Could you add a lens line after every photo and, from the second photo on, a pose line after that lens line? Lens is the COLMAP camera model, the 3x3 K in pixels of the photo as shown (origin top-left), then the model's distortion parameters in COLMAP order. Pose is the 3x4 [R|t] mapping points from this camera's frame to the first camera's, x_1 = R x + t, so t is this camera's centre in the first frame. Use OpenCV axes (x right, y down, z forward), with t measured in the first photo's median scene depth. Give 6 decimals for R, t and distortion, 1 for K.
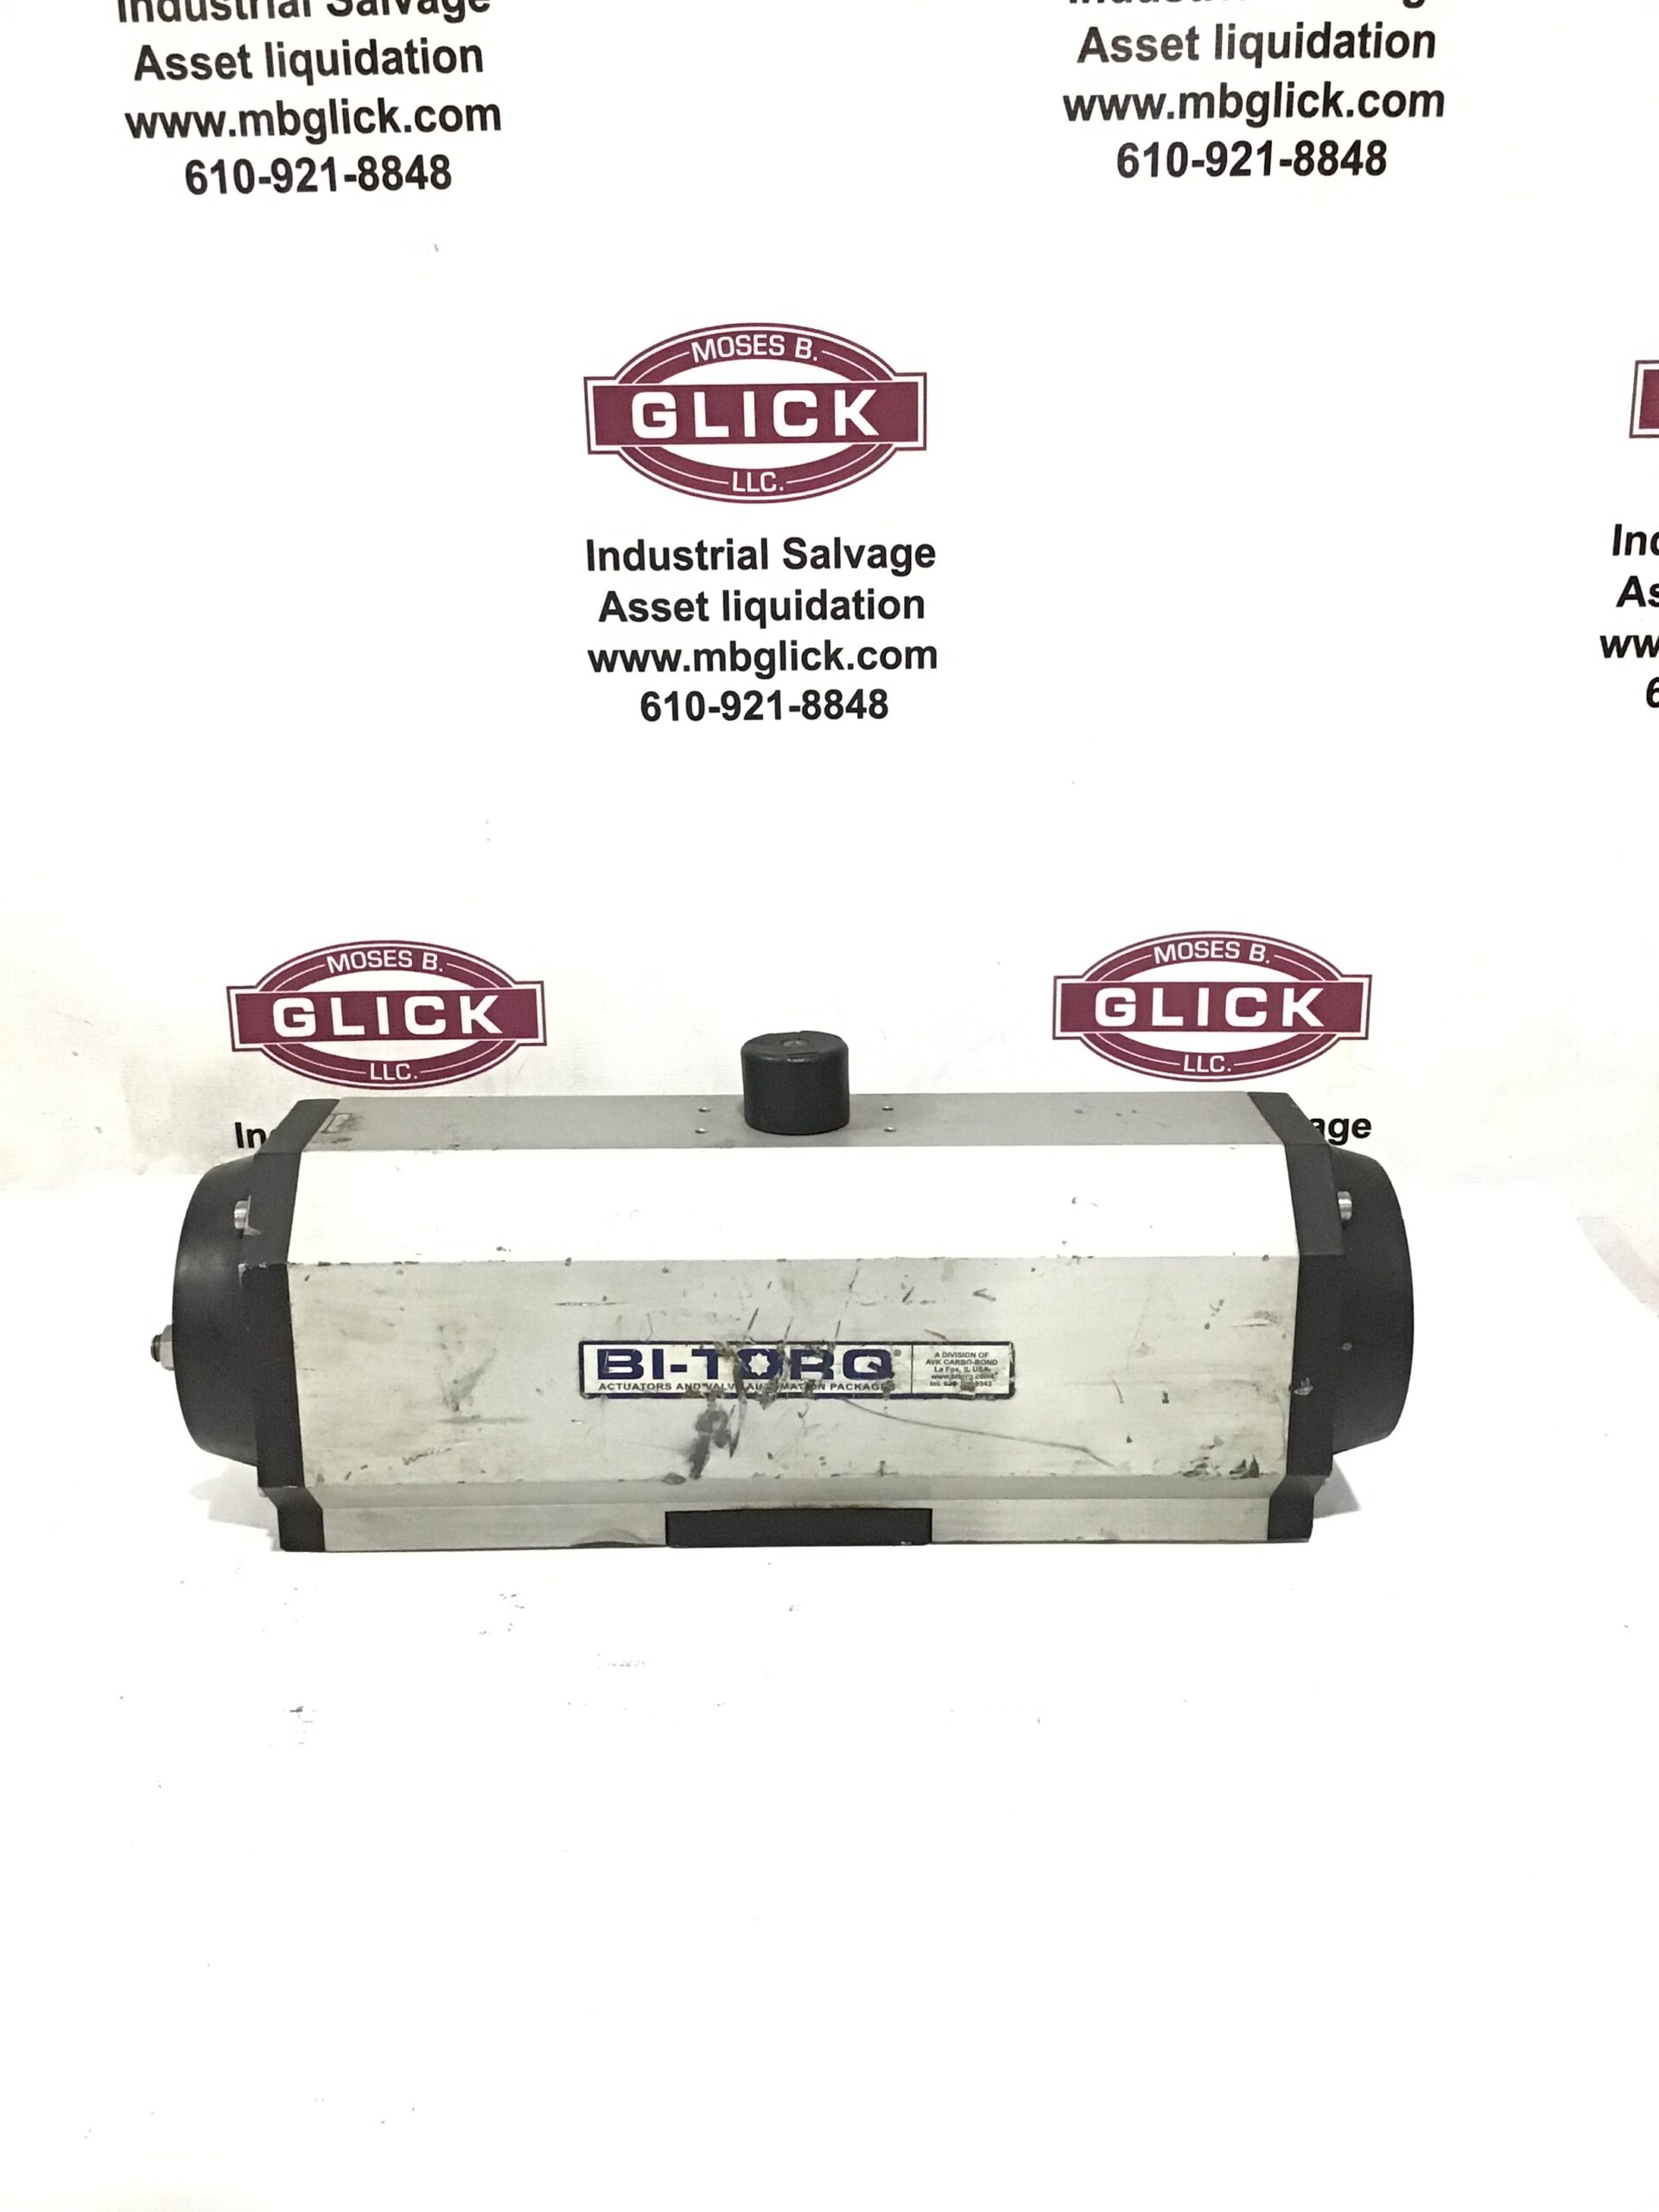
lens RADIAL K [[2024.6, 0, 831.7], [0, 2024.6, 1054.0], [0, 0, 1]] dist [0.032040, 0.000000]
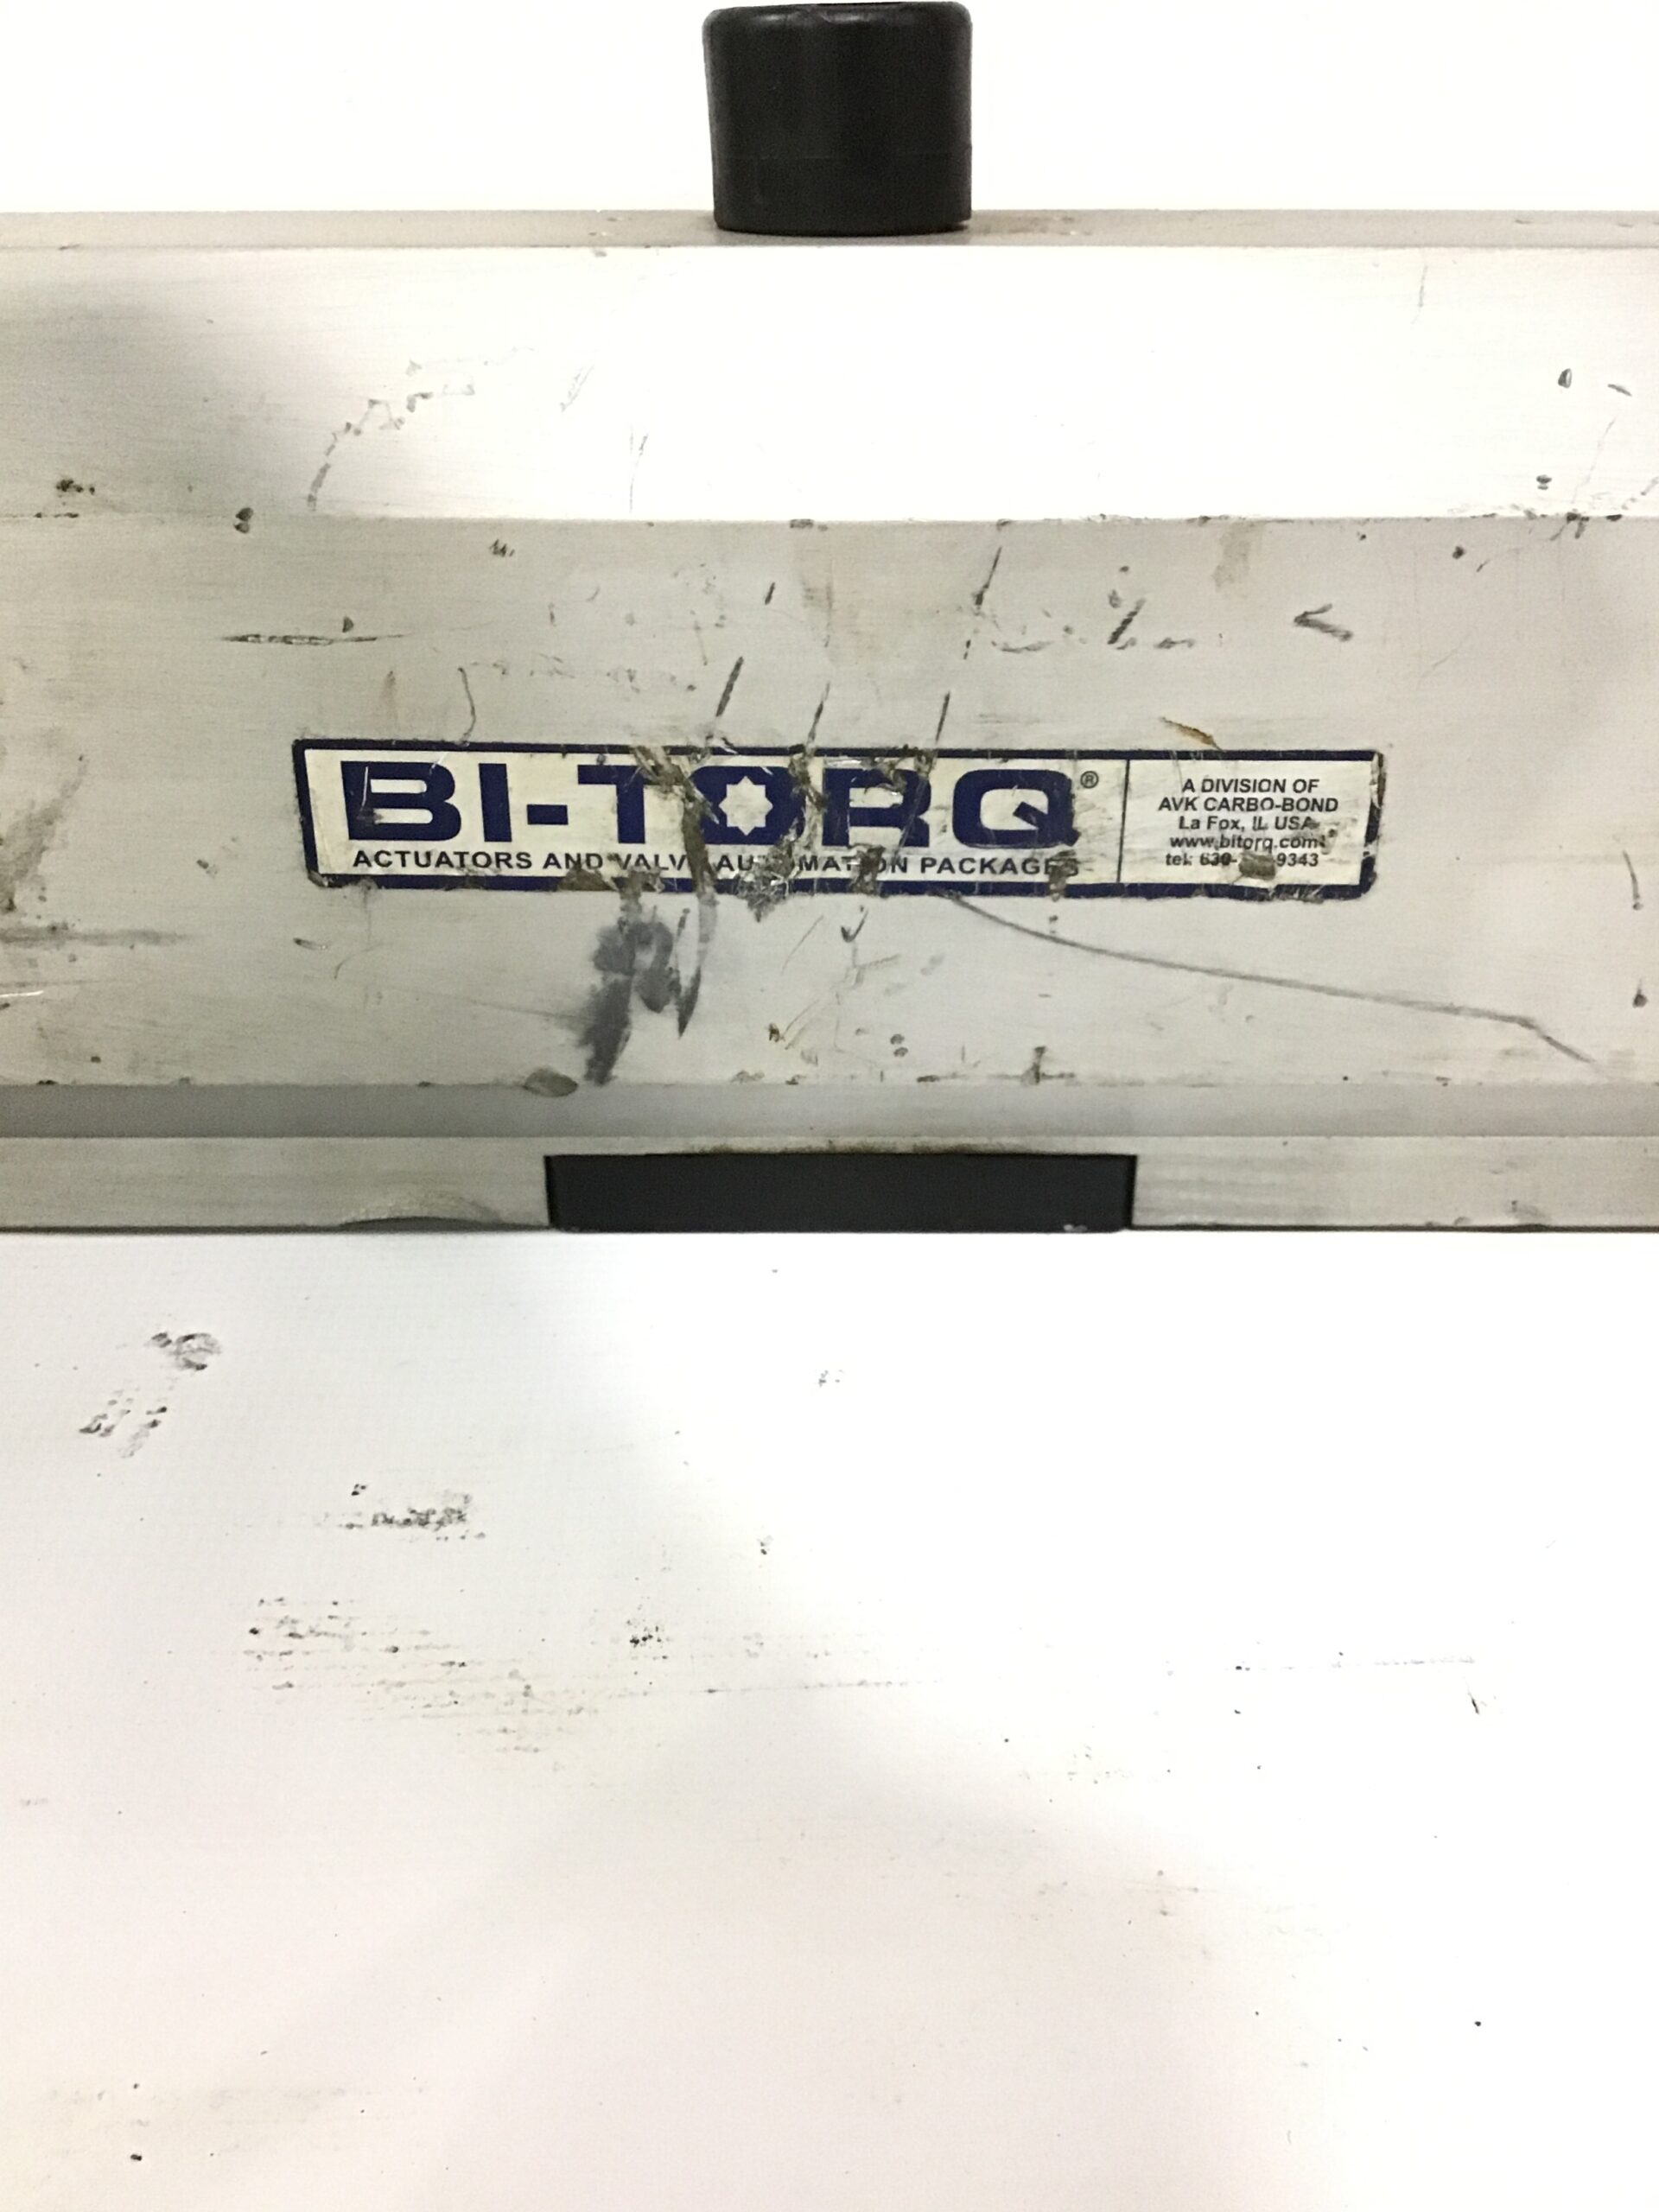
lens RADIAL K [[2024.6, 0, 838.9], [0, 2024.6, 1115.6], [0, 0, 1]] dist [0.032040, 0.000000]
pose [[0.999844, 0.009545, -0.014854, -0.010007], [-0.006268, 0.978364, 0.206797, 0.122510], [0.016507, -0.206671, 0.978271, 0.558448]]
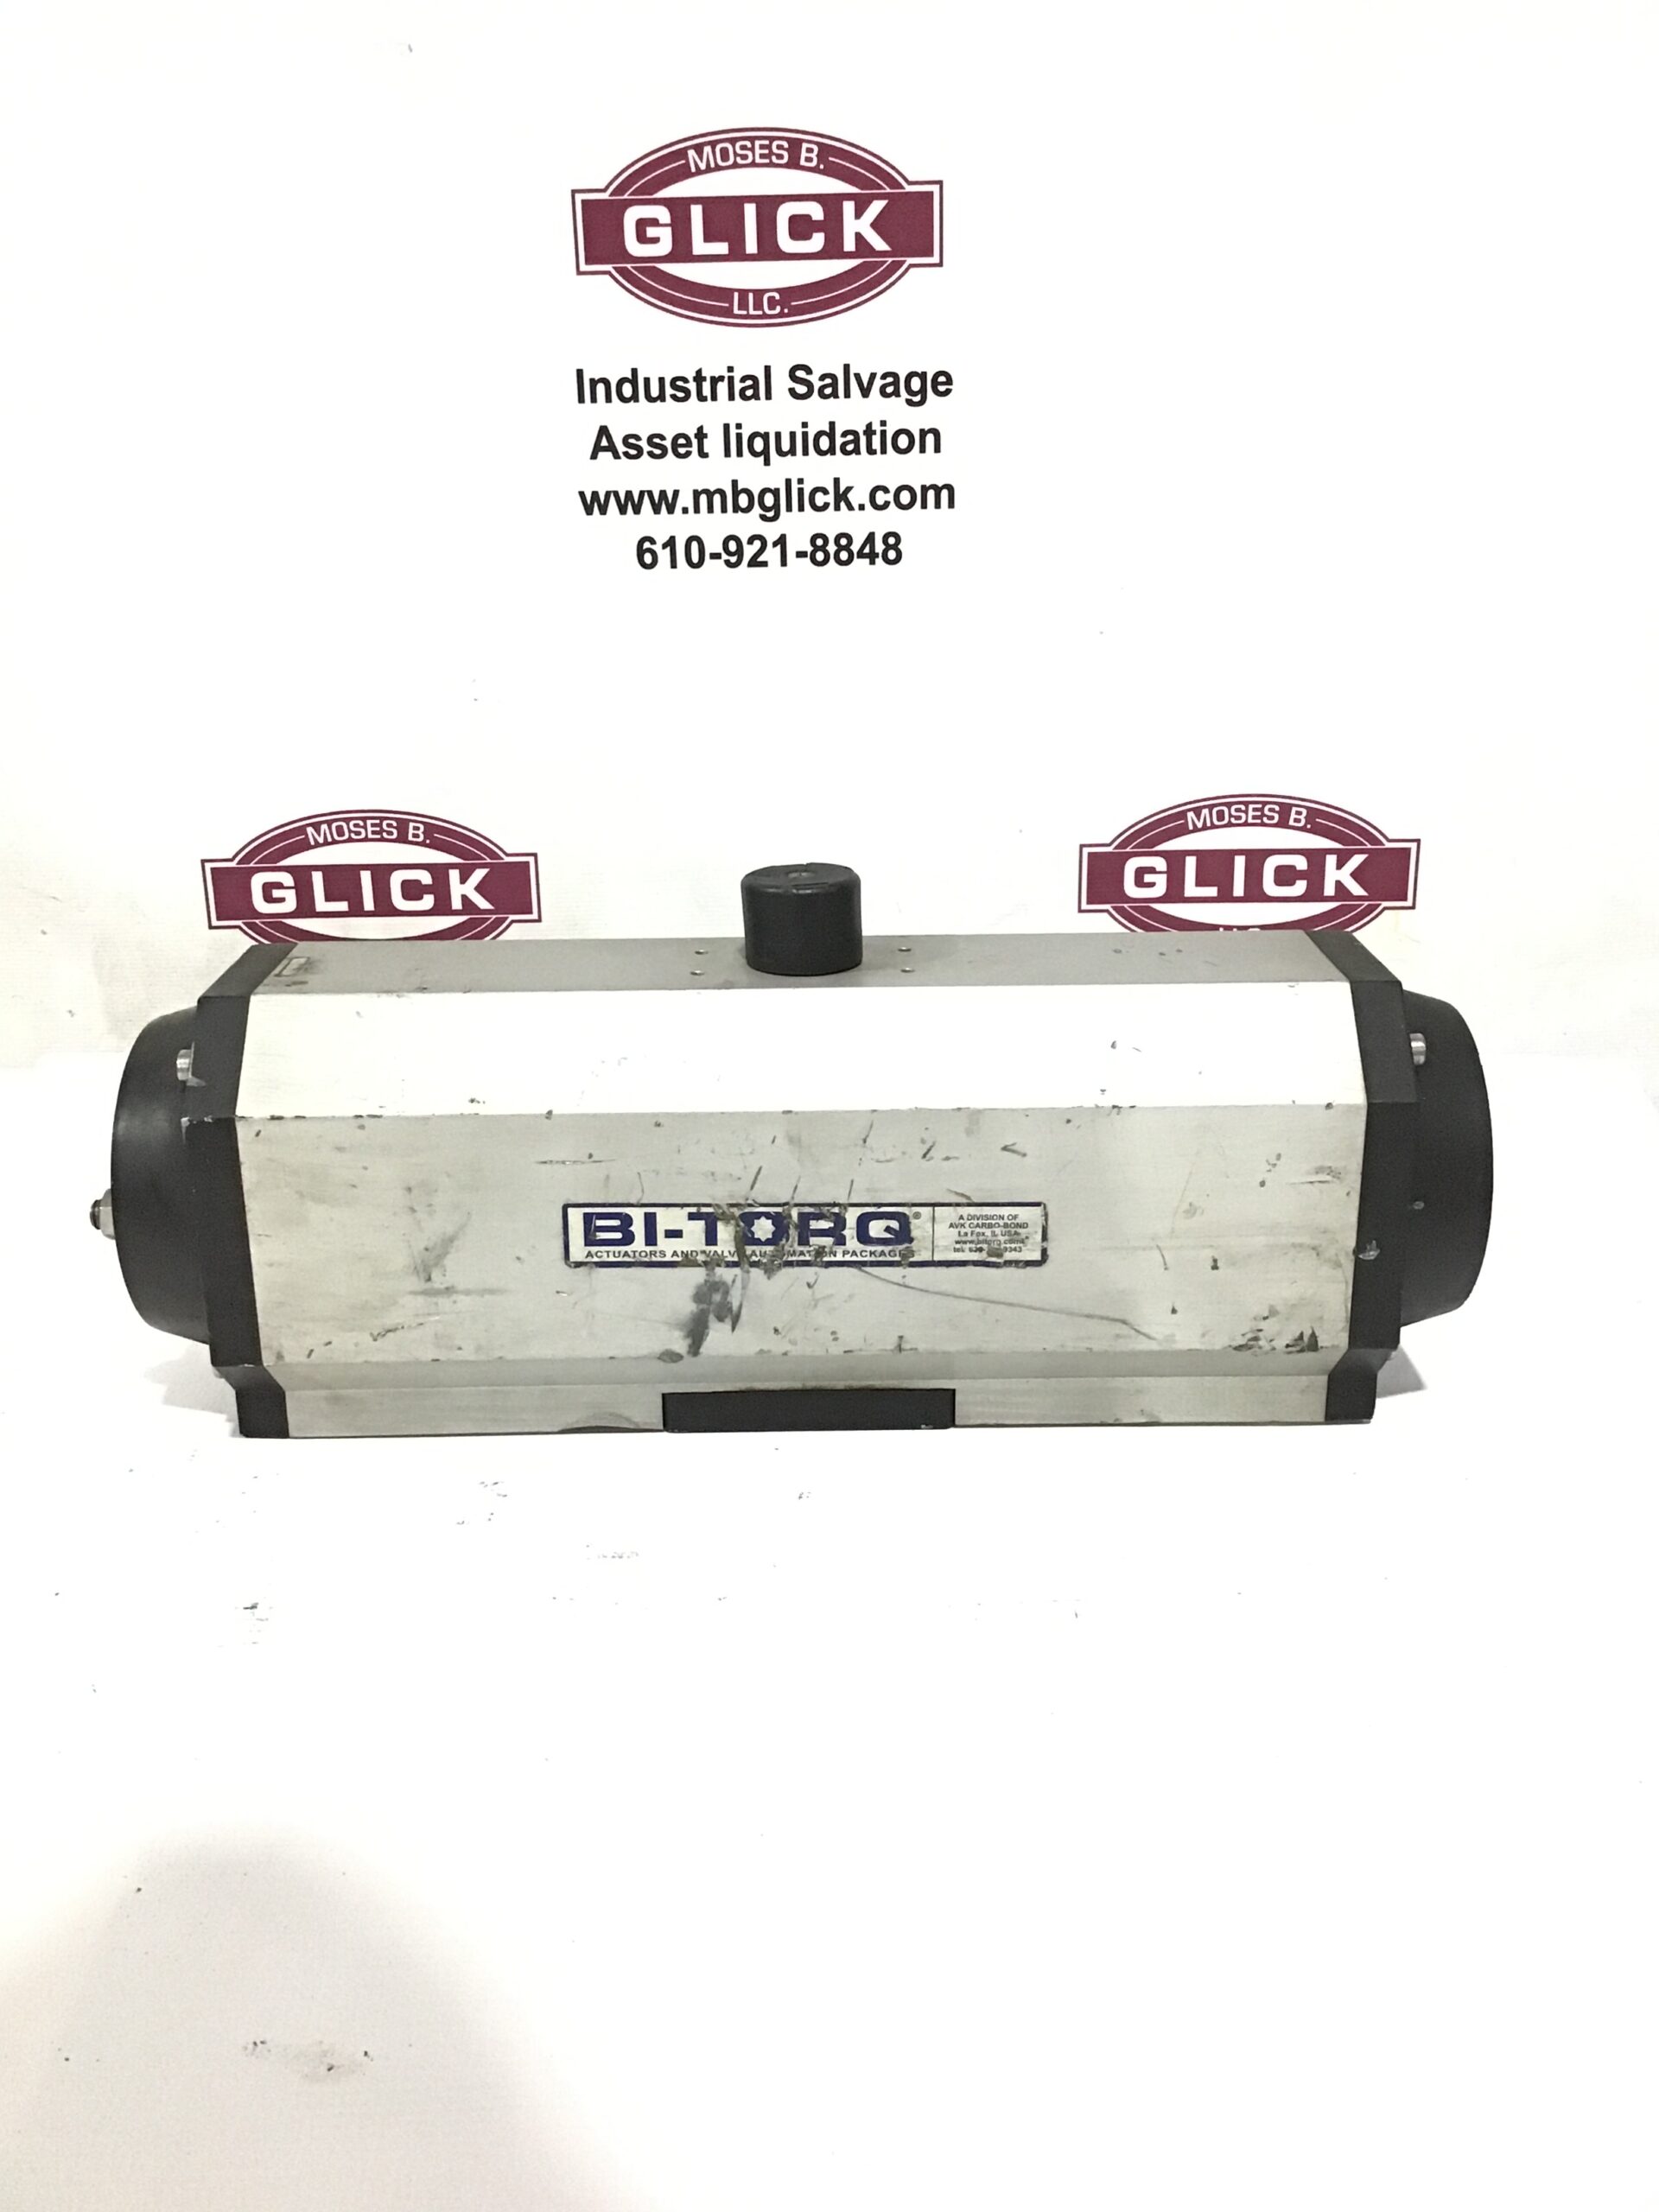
lens RADIAL K [[2024.6, 0, 831.0], [0, 2024.6, 1071.4], [0, 0, 1]] dist [0.032040, 0.000000]
pose [[0.999958, -0.005332, -0.007448, 0.001313], [0.005678, 0.998871, 0.047165, 0.038690], [0.007188, -0.047205, 0.998859, 0.098964]]
